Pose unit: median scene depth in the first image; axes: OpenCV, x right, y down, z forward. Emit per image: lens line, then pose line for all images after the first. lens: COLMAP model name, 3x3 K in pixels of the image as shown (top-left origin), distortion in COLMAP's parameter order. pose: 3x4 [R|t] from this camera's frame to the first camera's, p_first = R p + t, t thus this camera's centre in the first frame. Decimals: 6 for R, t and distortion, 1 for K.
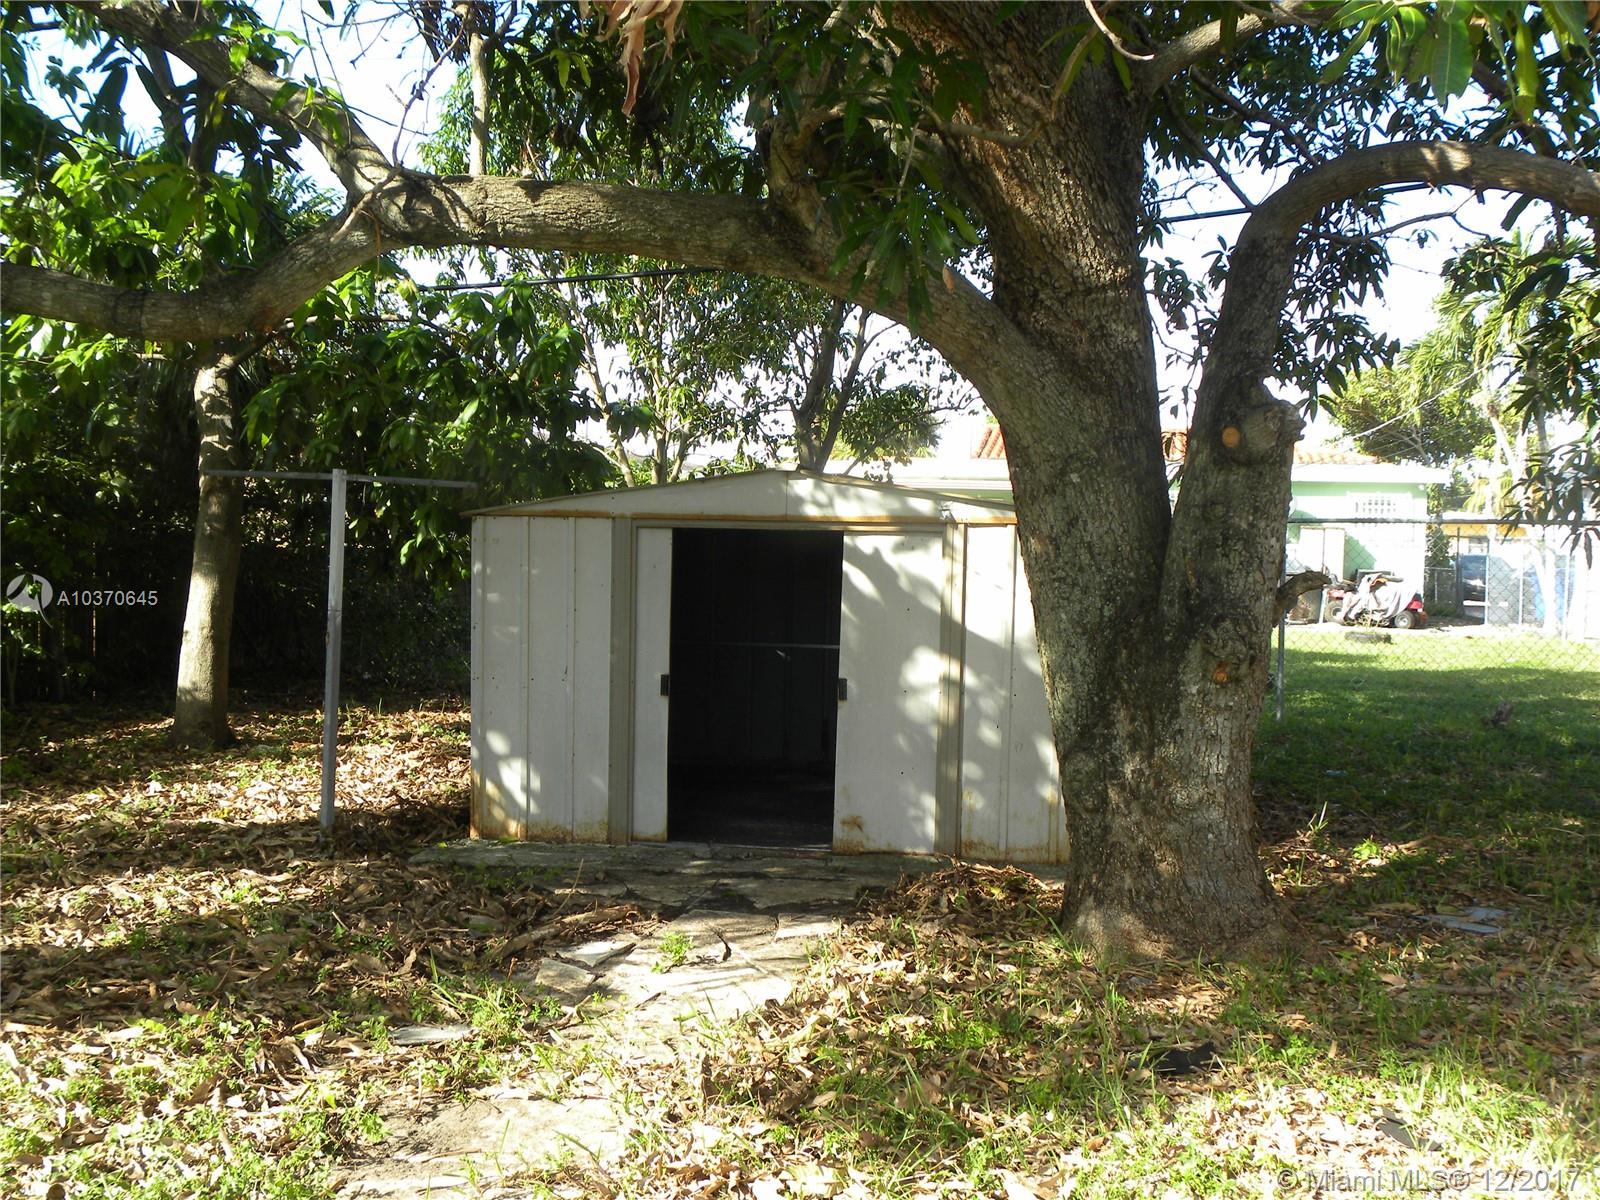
lens RADIAL K [[1706.6, 0, 801.8], [0, 1706.6, 603.4], [0, 0, 1]] dist [0.005727, 0.000000]
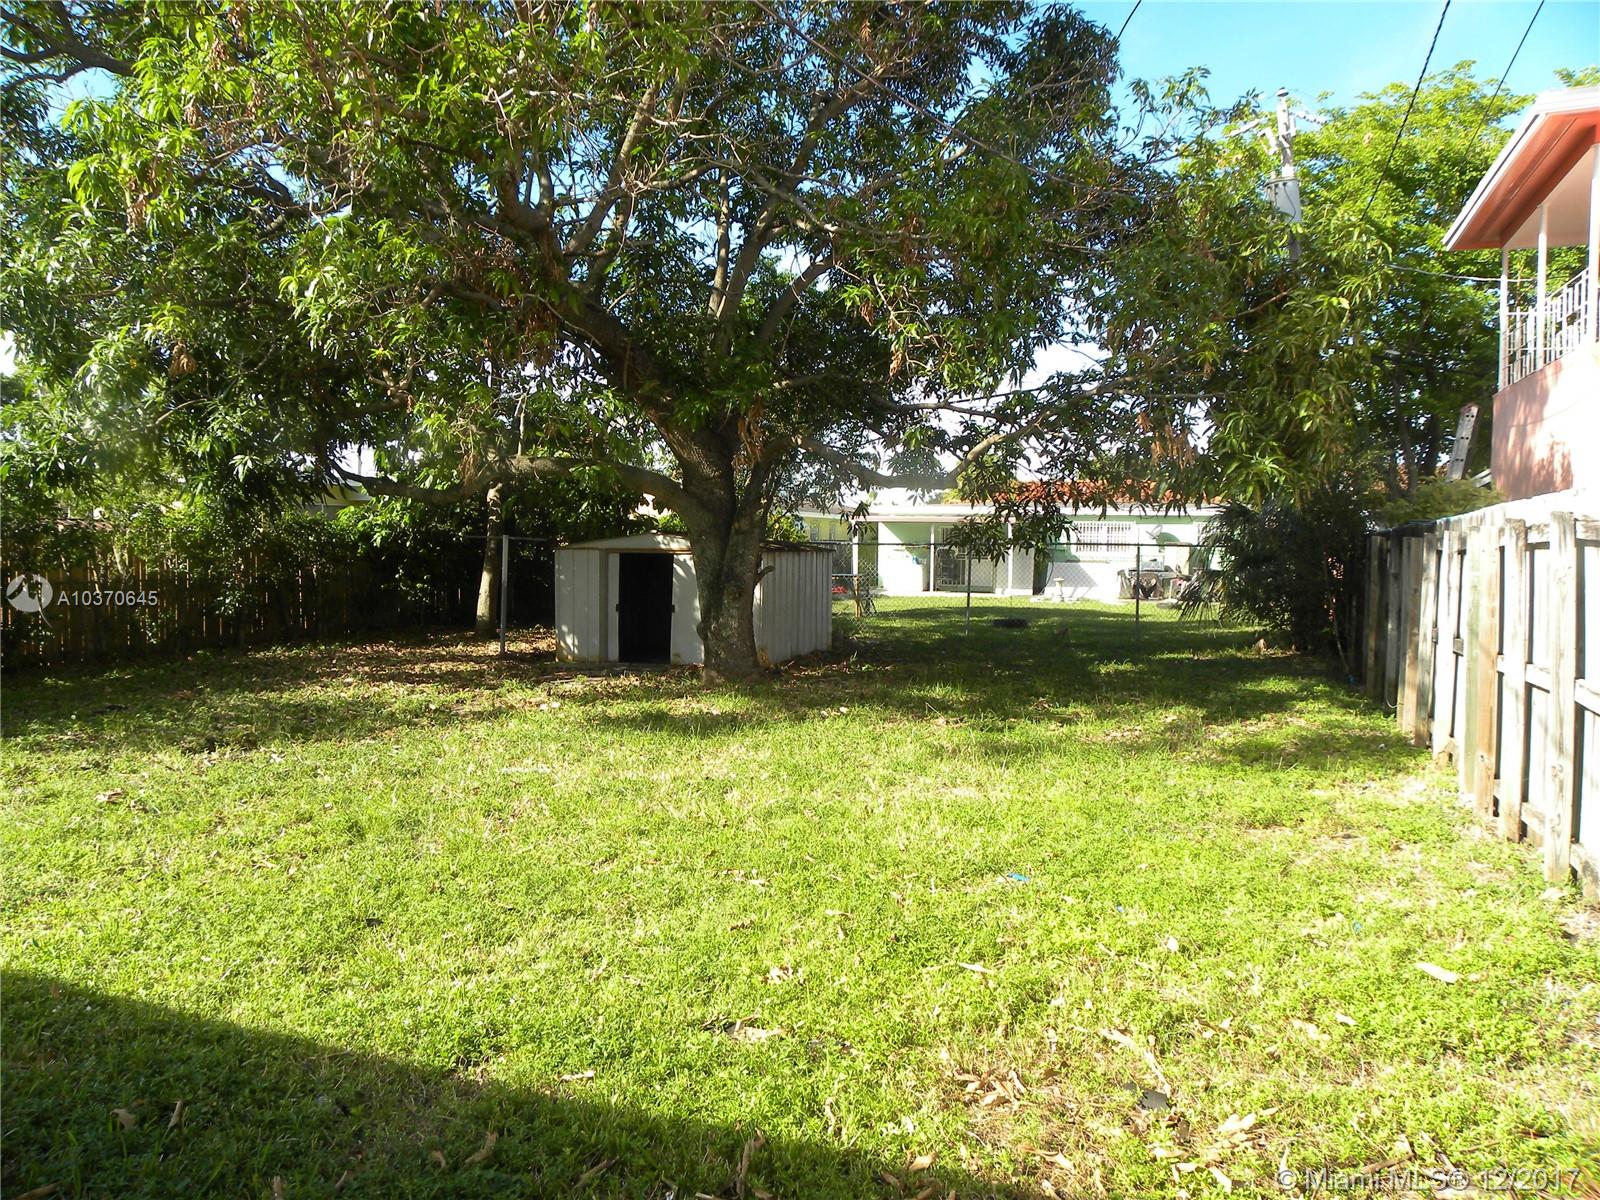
lens RADIAL K [[1211.0, 0, 798.5], [0, 1211.0, 597.3], [0, 0, 1]] dist [-0.109866, 0.015703]
pose [[0.986343, -0.003726, -0.164663, 0.552187], [0.003977, 0.999991, 0.001198, 0.029150], [0.164658, -0.001837, 0.986349, -0.949402]]
